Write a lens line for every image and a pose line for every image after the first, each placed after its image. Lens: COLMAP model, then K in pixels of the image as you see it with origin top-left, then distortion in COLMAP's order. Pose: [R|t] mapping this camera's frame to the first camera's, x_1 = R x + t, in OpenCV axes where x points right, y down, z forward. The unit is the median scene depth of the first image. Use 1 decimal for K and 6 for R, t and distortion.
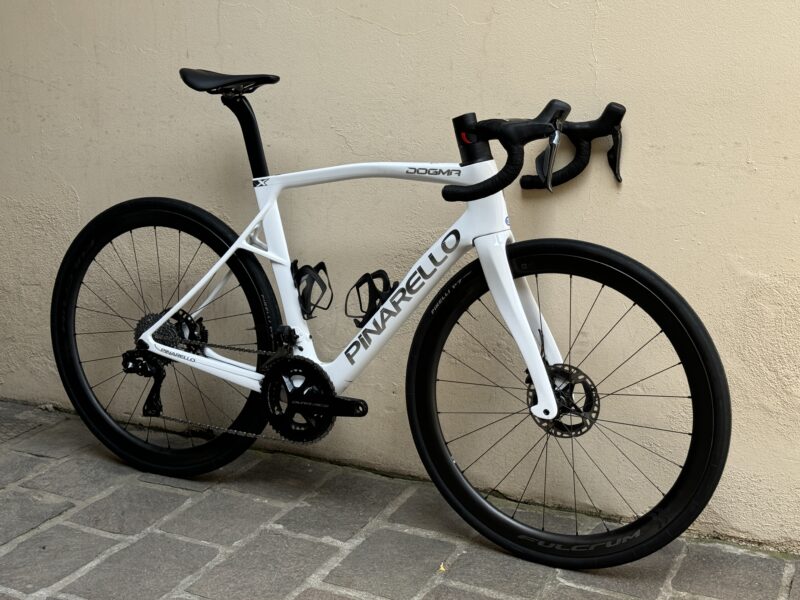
lens RADIAL K [[1128.5, 0, 386.6], [0, 1128.5, 308.4], [0, 0, 1]] dist [0.122570, 0.000000]
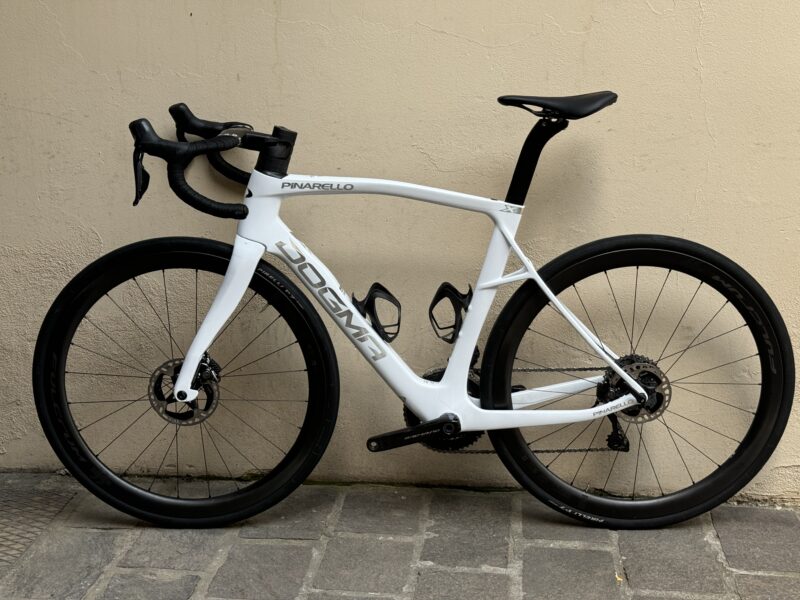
lens RADIAL K [[1128.5, 0, 391.0], [0, 1128.5, 310.3], [0, 0, 1]] dist [0.122570, 0.000000]
pose [[0.953416, -0.115124, 0.278828, -0.376654], [0.106017, 0.993225, 0.047577, -0.072949], [-0.282417, -0.015801, 0.959162, 0.083187]]
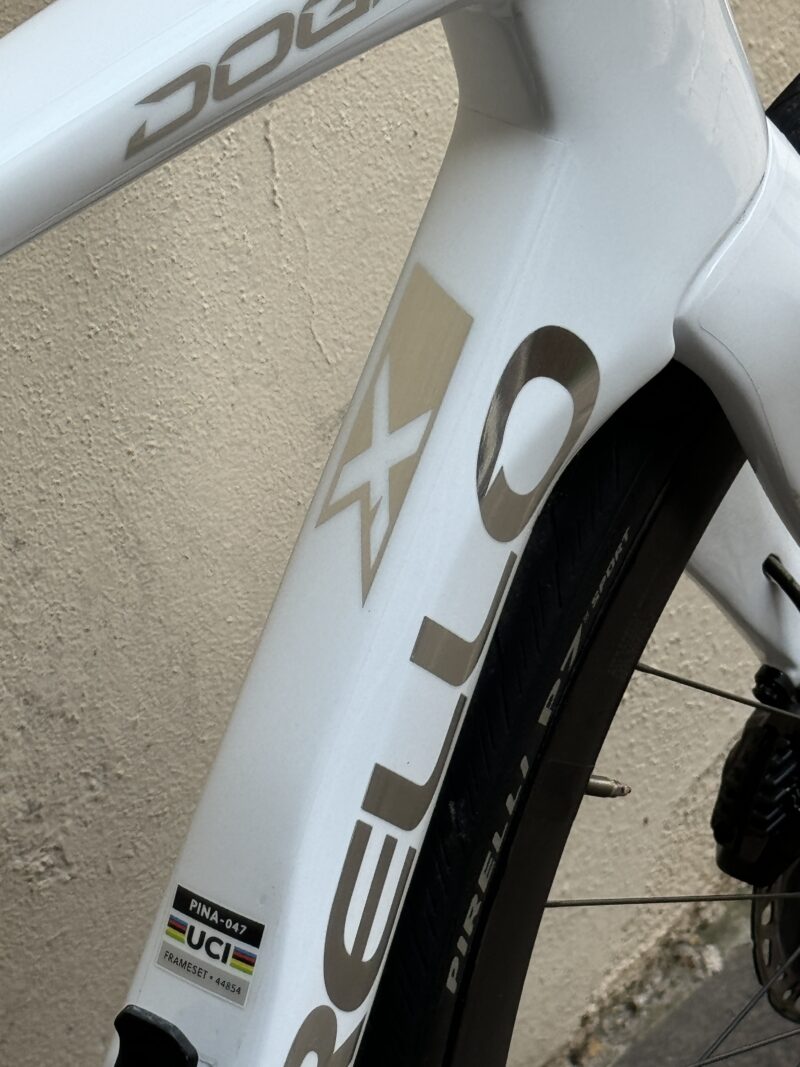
lens RADIAL K [[3820.6, 0, 401.5], [0, 3820.6, 537.9], [0, 0, 1]] dist [0.181512, 0.000000]
pose [[0.220522, -0.614375, 0.757571, -0.238665], [0.275468, 0.784301, 0.555867, -0.259037], [-0.935675, 0.086106, 0.342196, 0.821625]]
